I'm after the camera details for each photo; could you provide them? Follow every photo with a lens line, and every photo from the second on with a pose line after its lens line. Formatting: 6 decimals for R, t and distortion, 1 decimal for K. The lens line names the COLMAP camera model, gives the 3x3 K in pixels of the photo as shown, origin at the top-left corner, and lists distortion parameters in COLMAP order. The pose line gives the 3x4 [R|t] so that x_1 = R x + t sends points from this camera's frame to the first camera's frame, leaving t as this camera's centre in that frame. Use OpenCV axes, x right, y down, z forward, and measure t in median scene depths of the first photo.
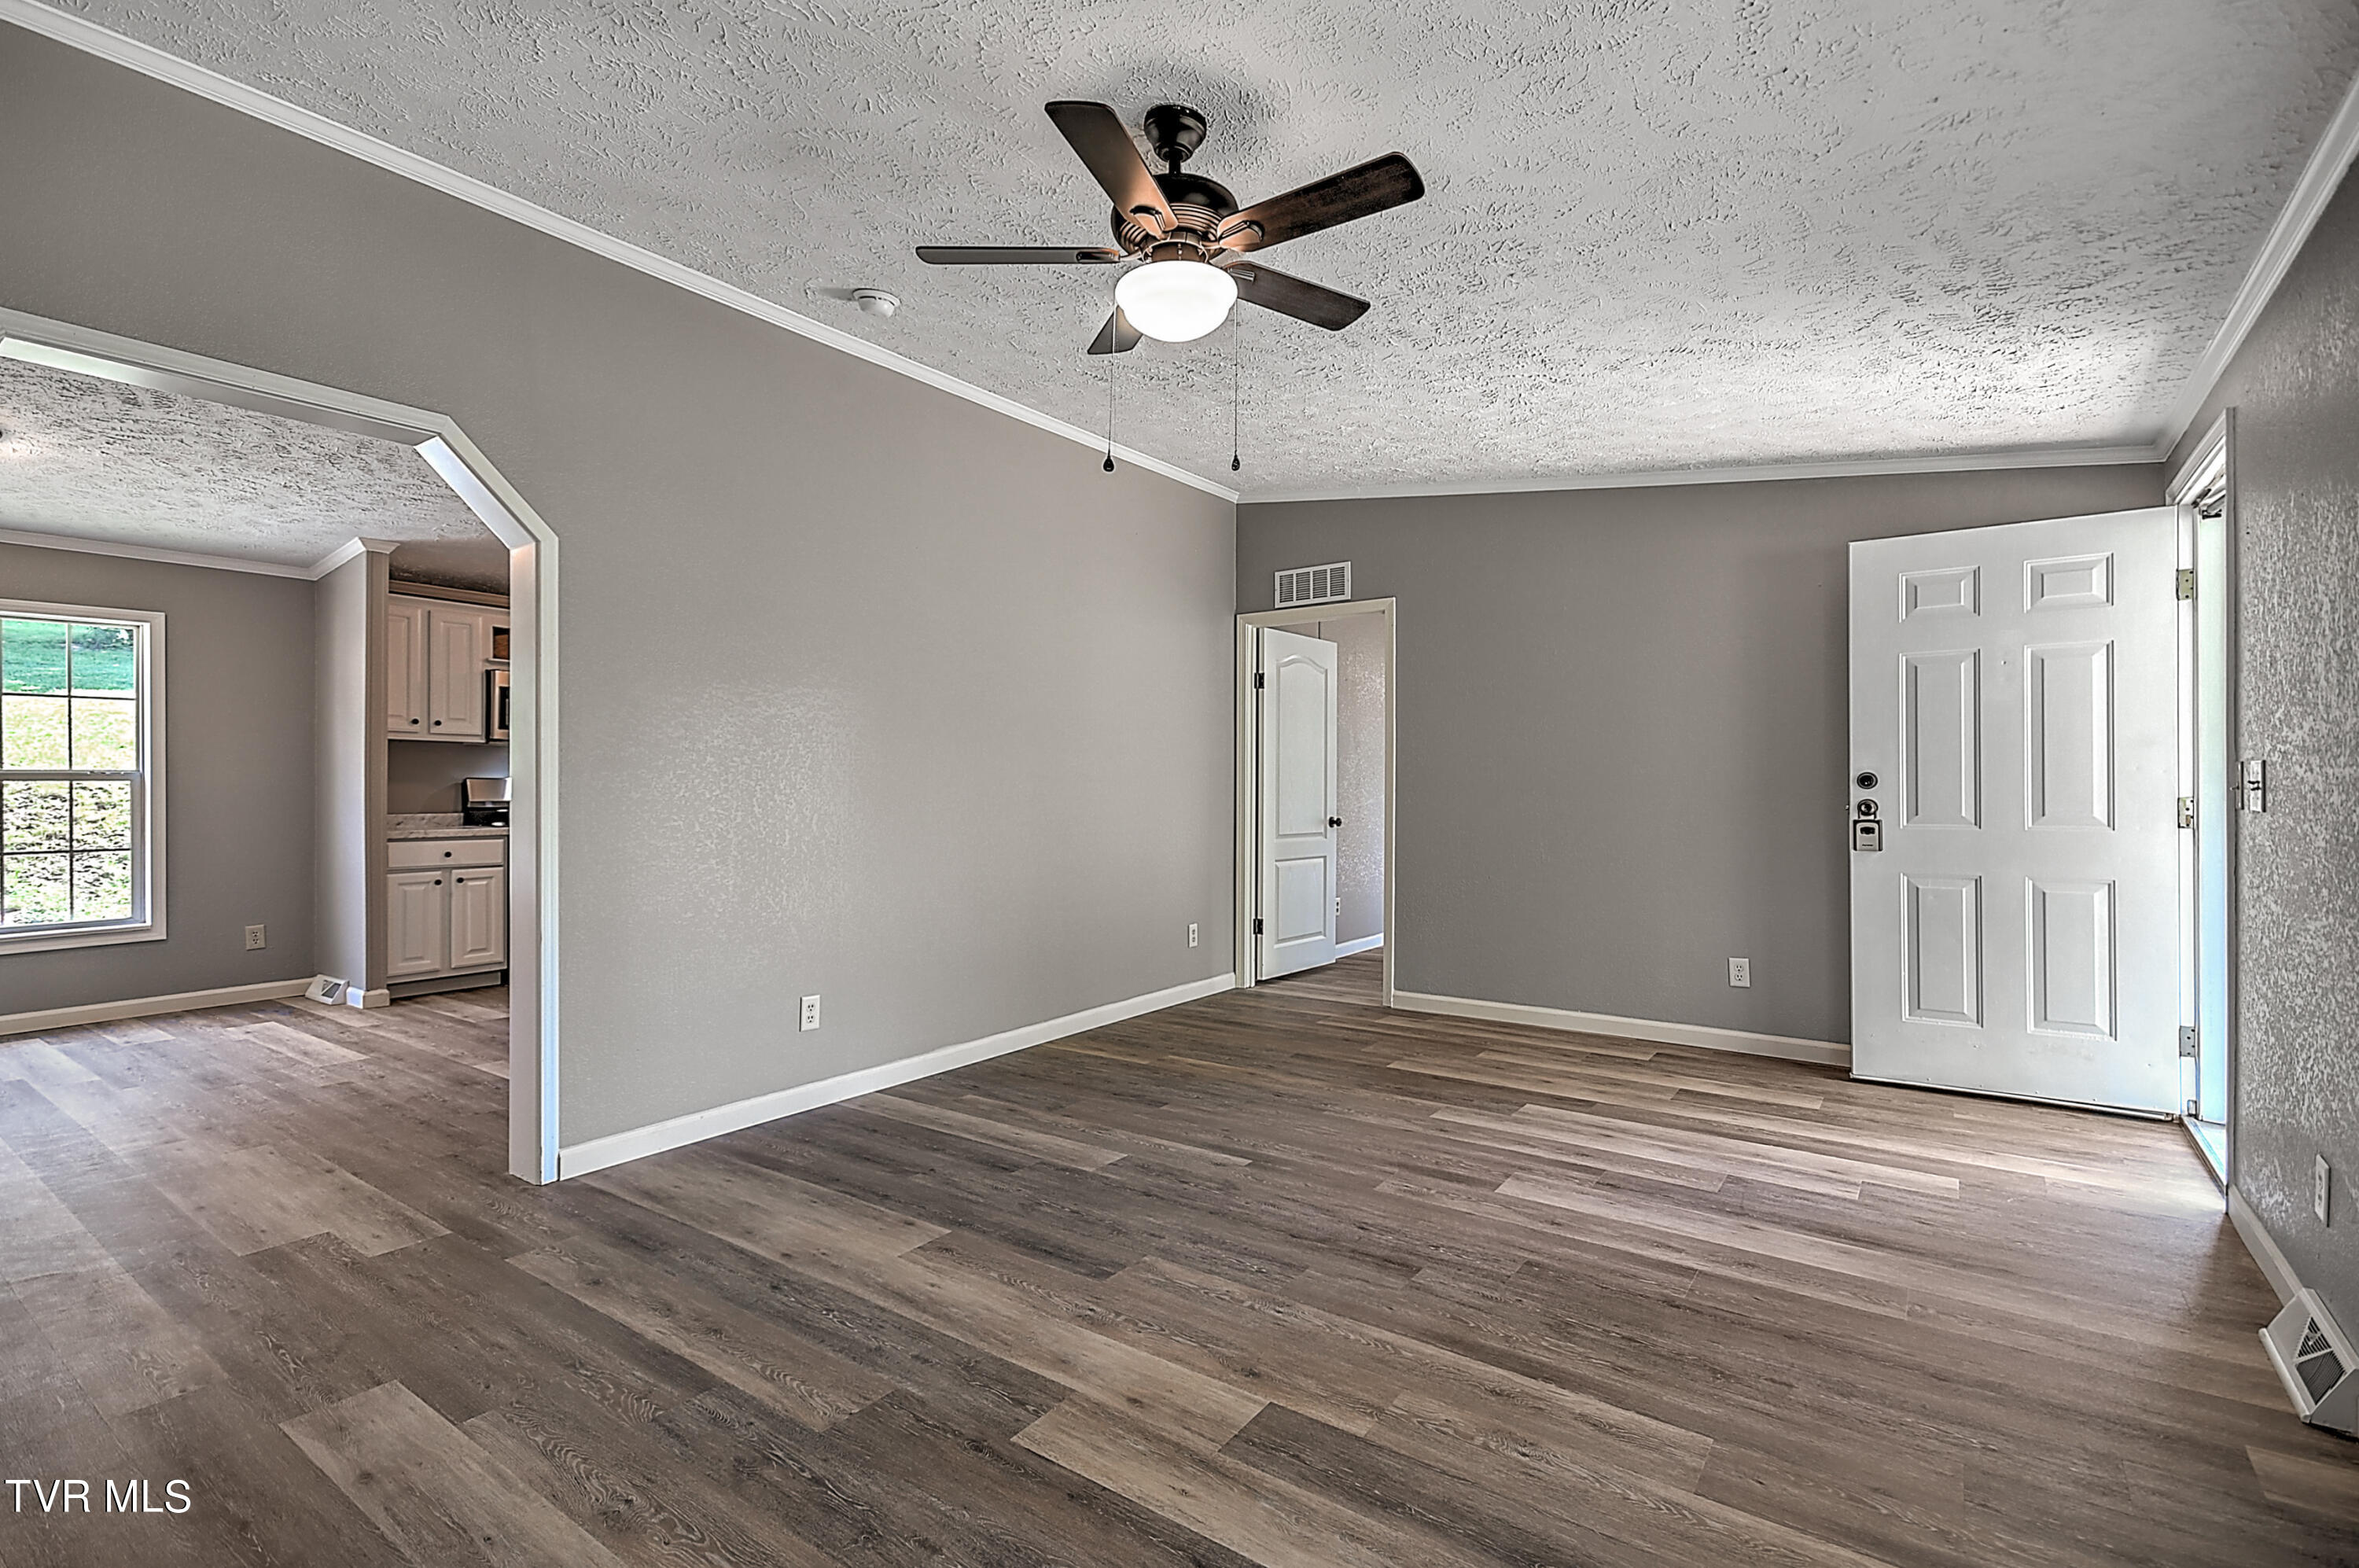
lens RADIAL K [[1076.7, 0, 1163.6], [0, 1076.7, 794.9], [0, 0, 1]] dist [0.018037, -0.000284]
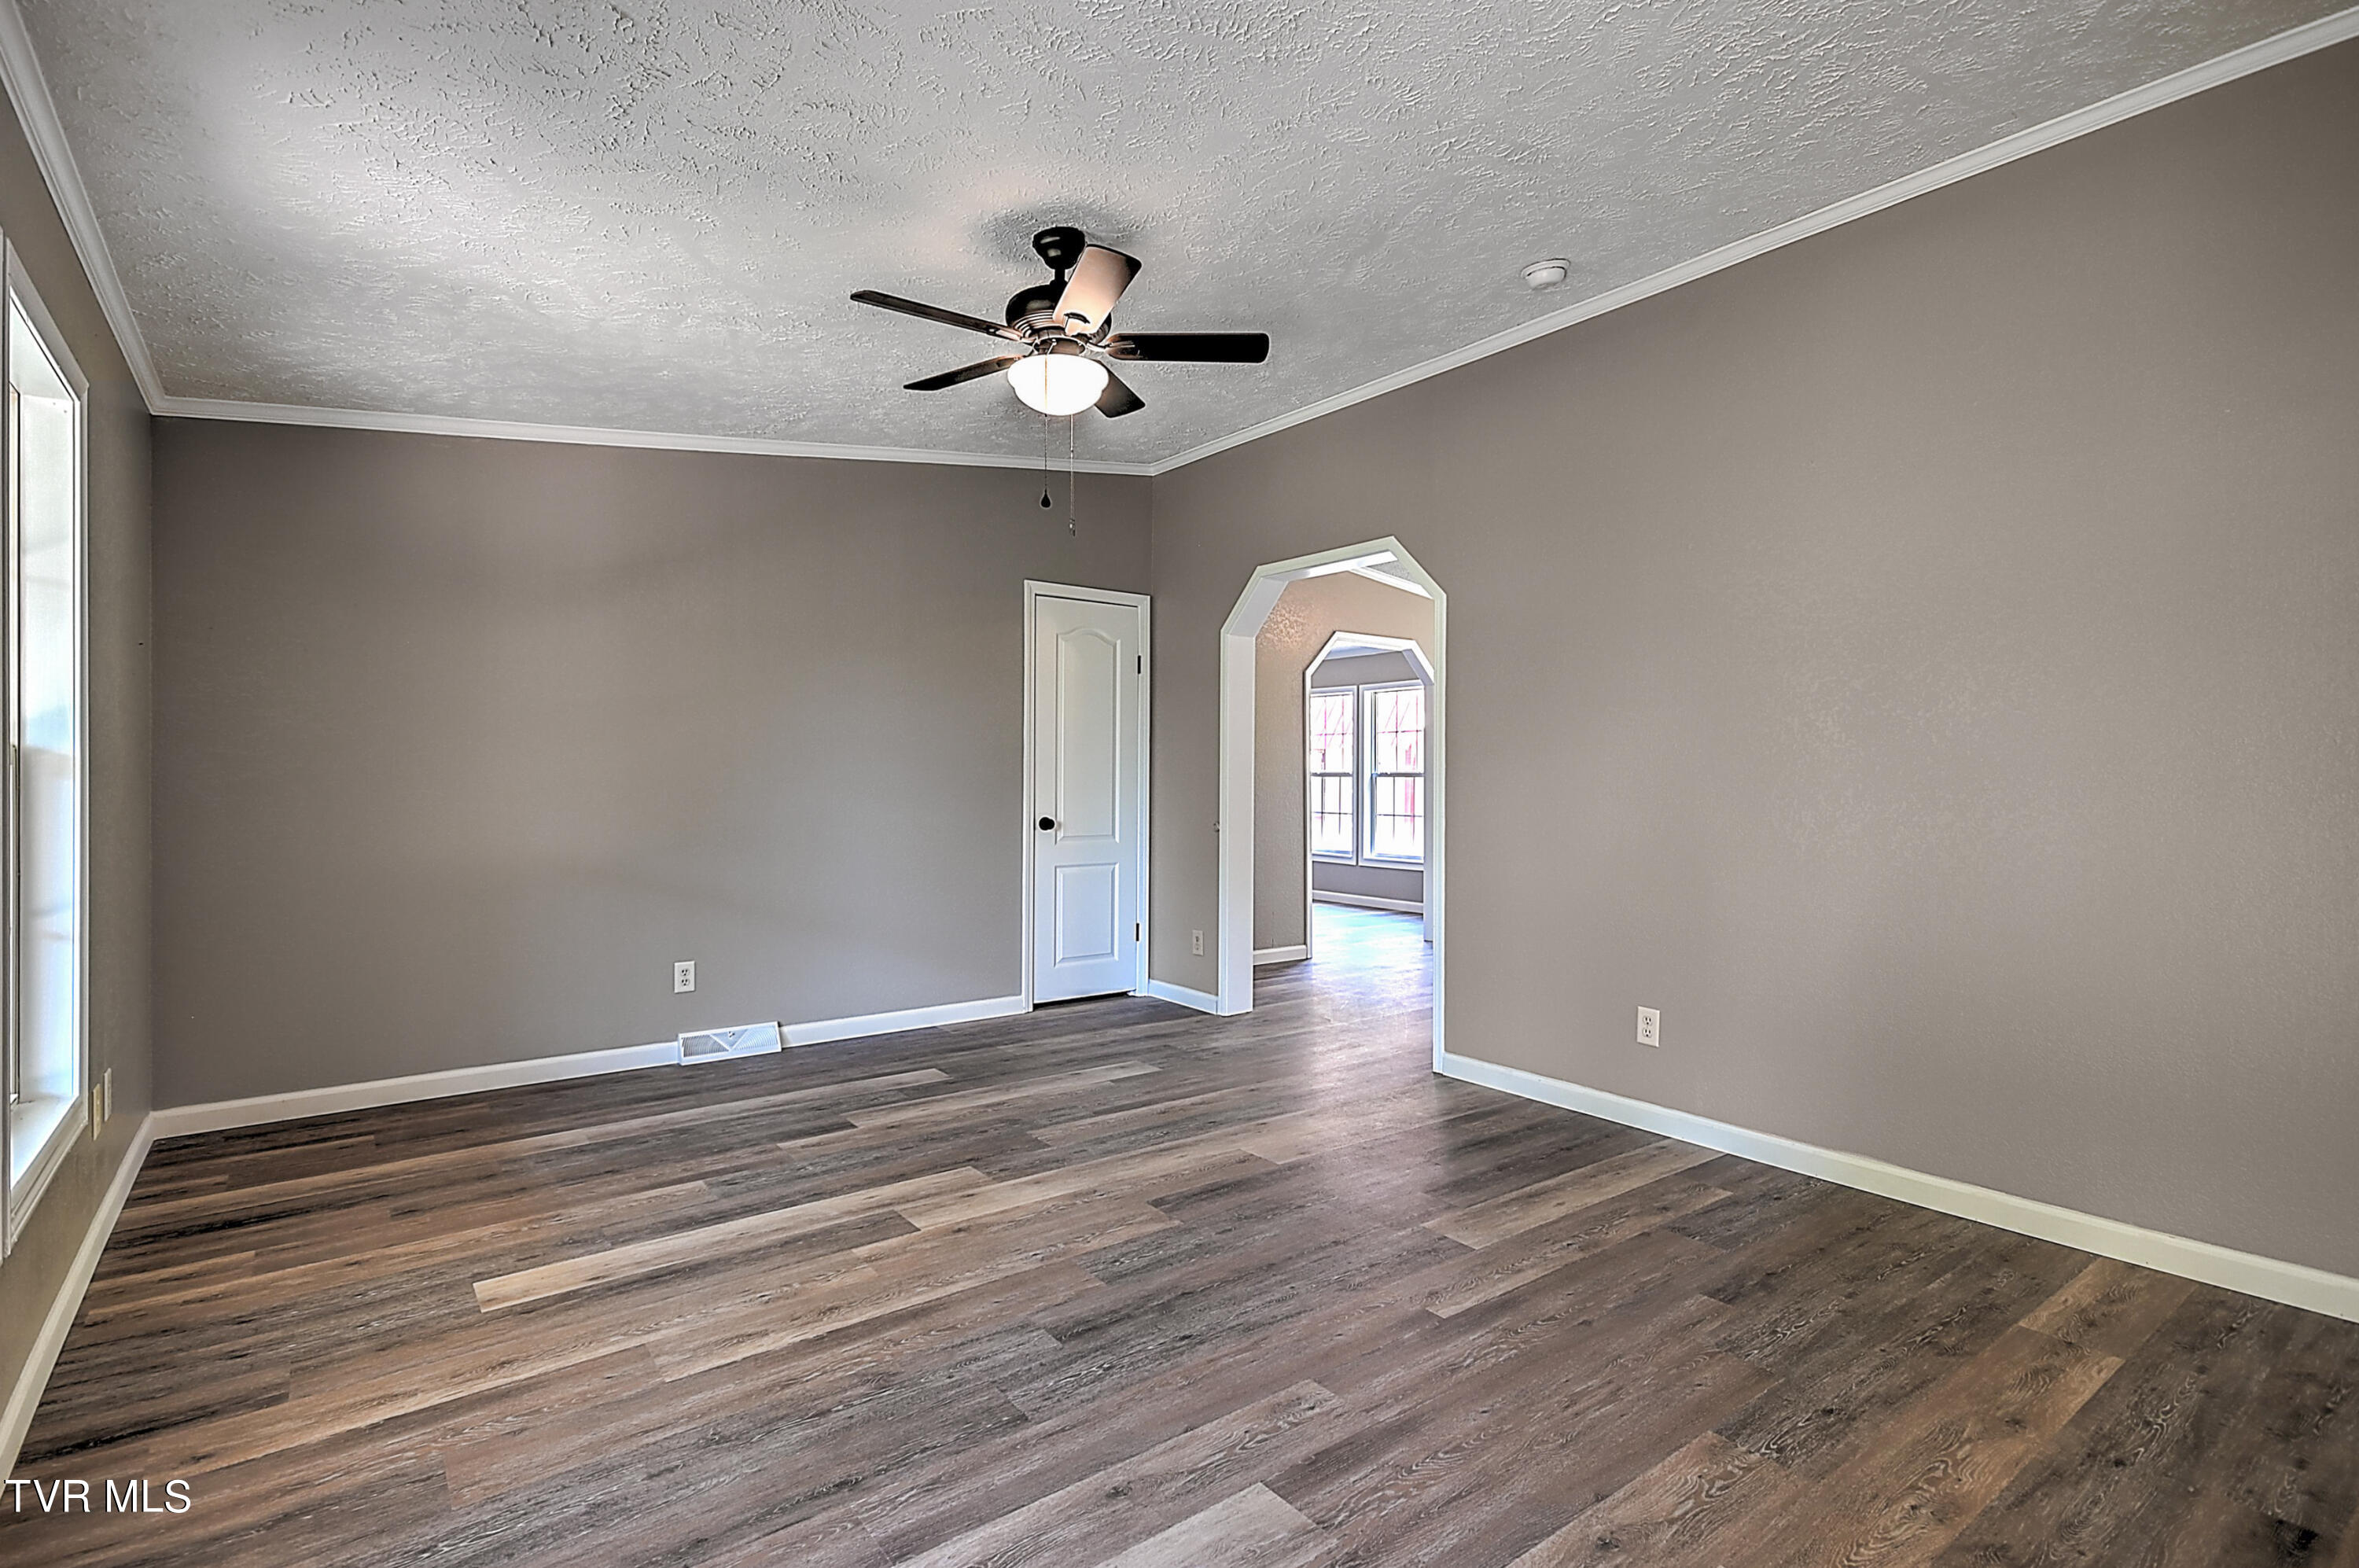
lens RADIAL K [[1116.5, 0, 1179.5], [0, 1116.5, 784.0], [0, 0, 1]] dist [0.019186, 0.000575]
pose [[-0.287329, 0.004140, -0.957823, 0.916358], [-0.010036, 0.999923, 0.007333, -0.010417], [0.957779, 0.011719, -0.287265, 1.156264]]
